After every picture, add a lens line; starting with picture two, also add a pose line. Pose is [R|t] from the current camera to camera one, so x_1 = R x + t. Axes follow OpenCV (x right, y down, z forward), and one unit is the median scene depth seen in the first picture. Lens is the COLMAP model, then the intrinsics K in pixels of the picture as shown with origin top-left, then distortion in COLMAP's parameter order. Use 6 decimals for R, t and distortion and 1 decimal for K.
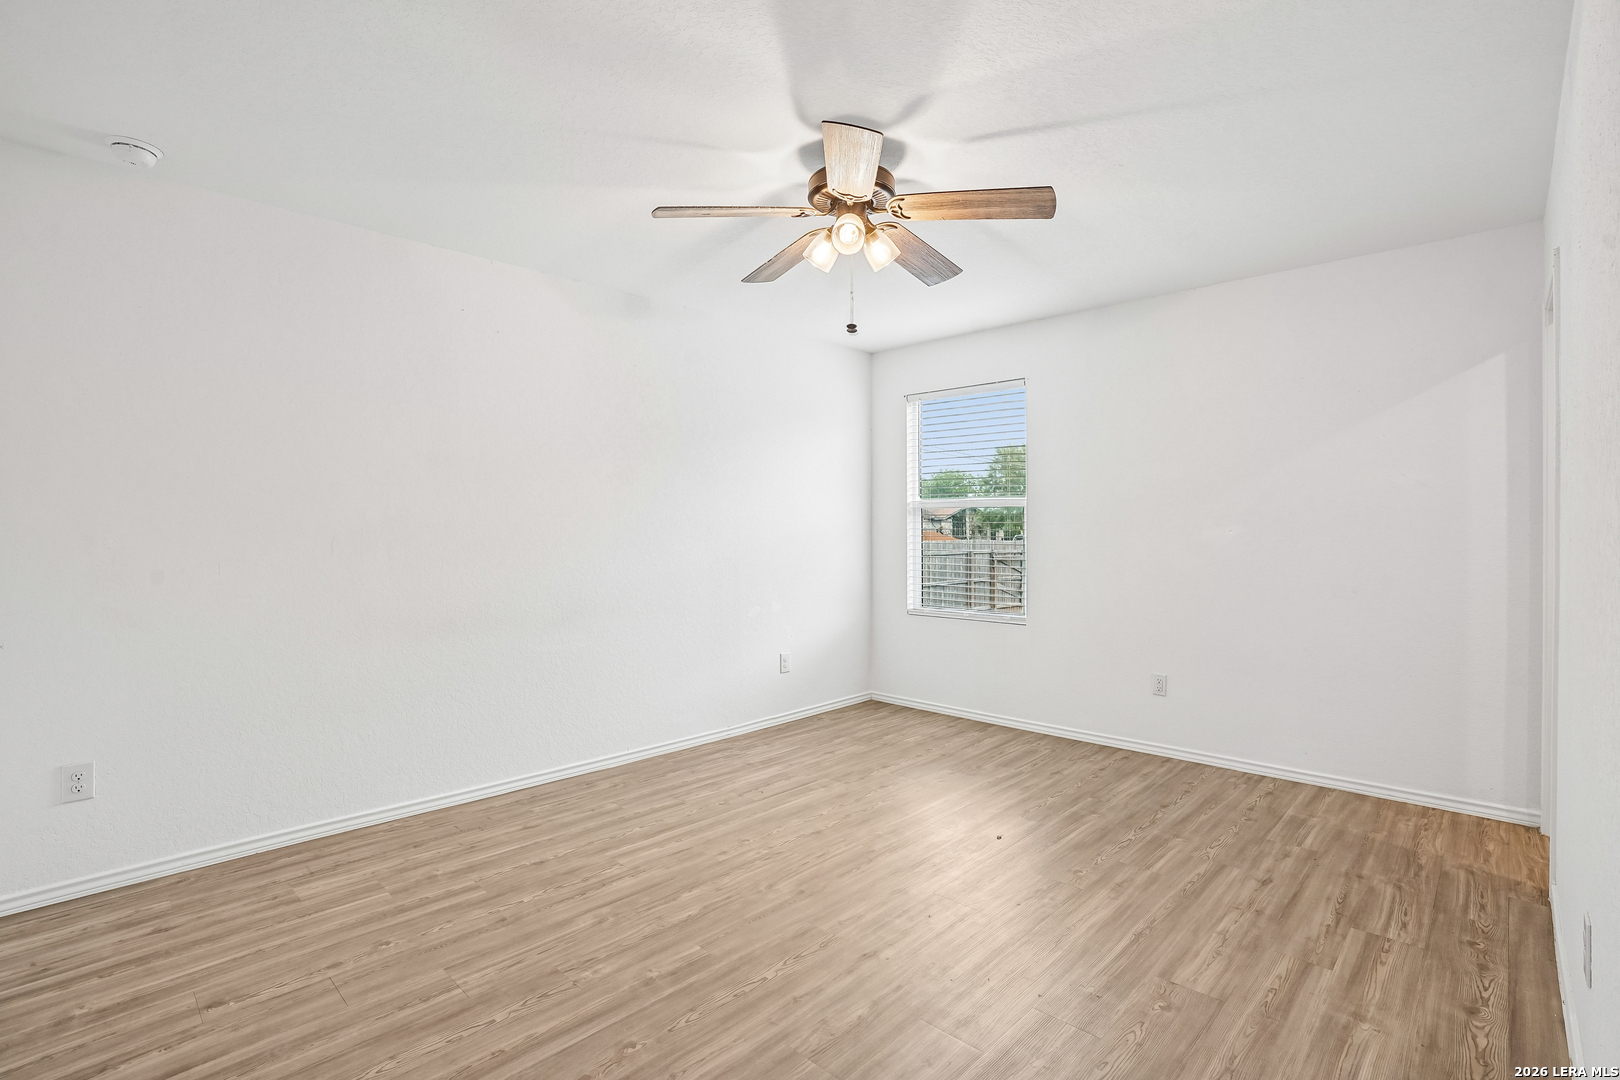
lens RADIAL K [[735.3, 0, 810.0], [0, 735.3, 540.0], [0, 0, 1]] dist [-0.068029, 0.026695]
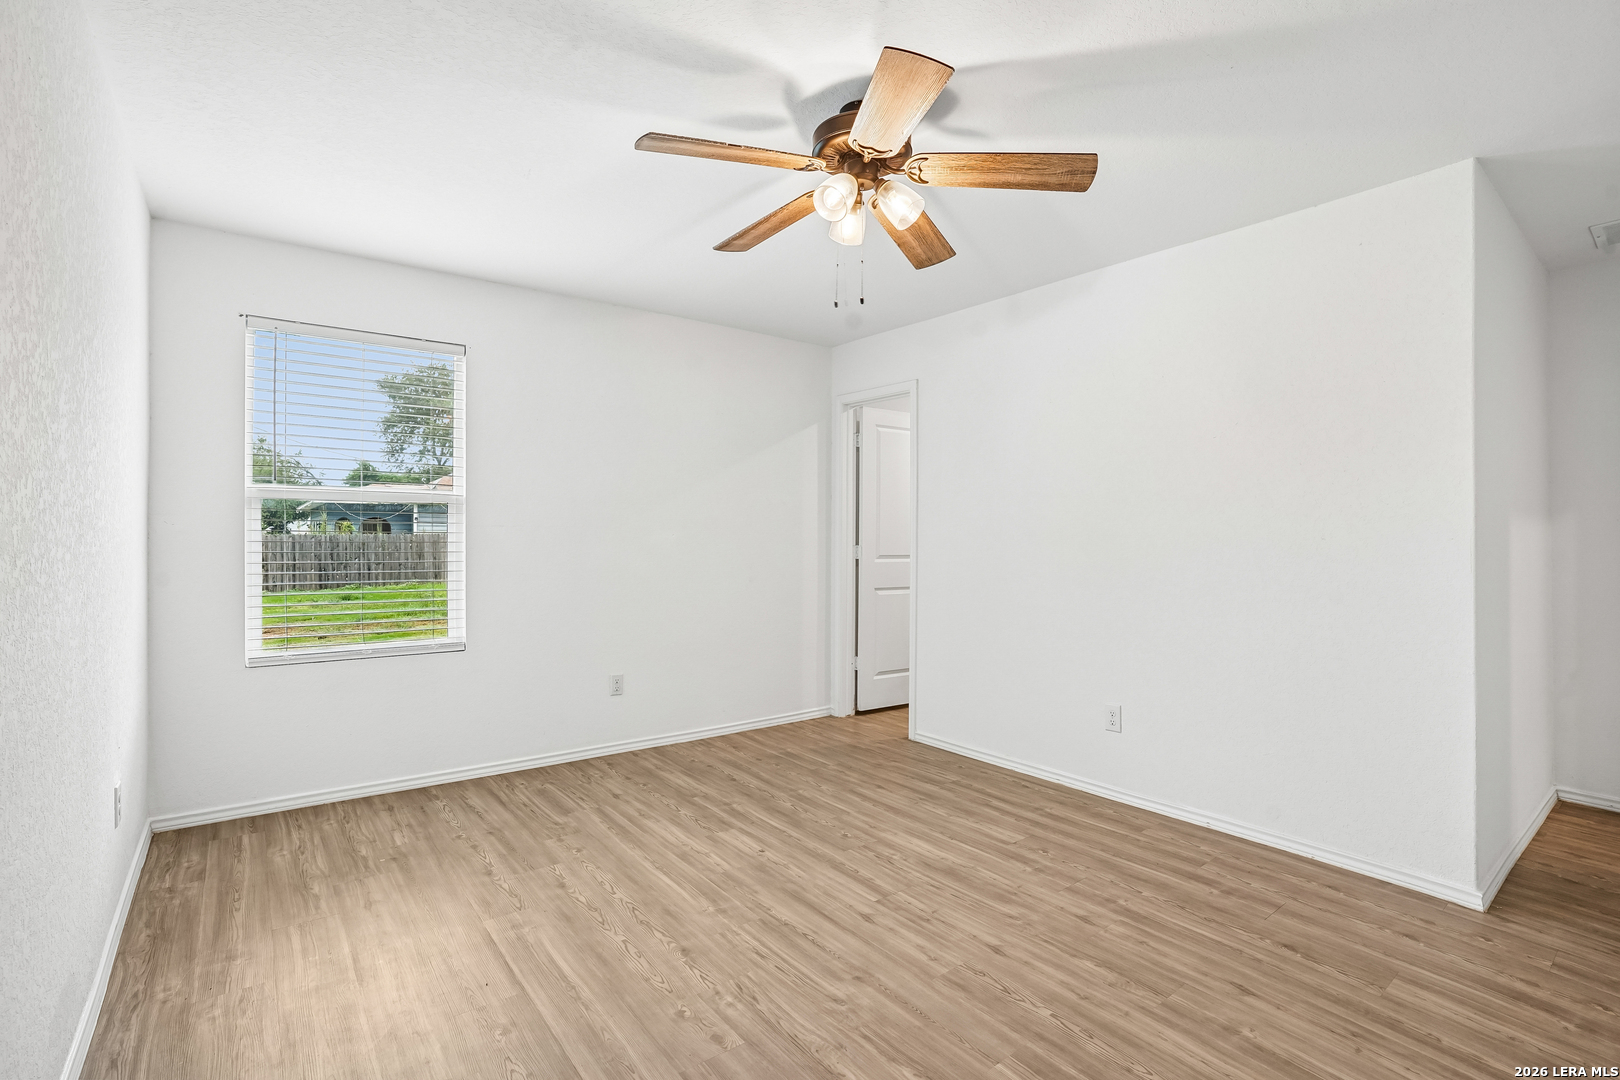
lens RADIAL K [[772.7, 0, 752.1], [0, 772.7, 536.2], [0, 0, 1]] dist [-0.074962, 0.060624]
pose [[0.170060, 0.000576, 0.985434, -0.603872], [0.004655, 0.999988, -0.001388, -0.009859], [-0.985423, 0.004823, 0.170055, 0.666074]]
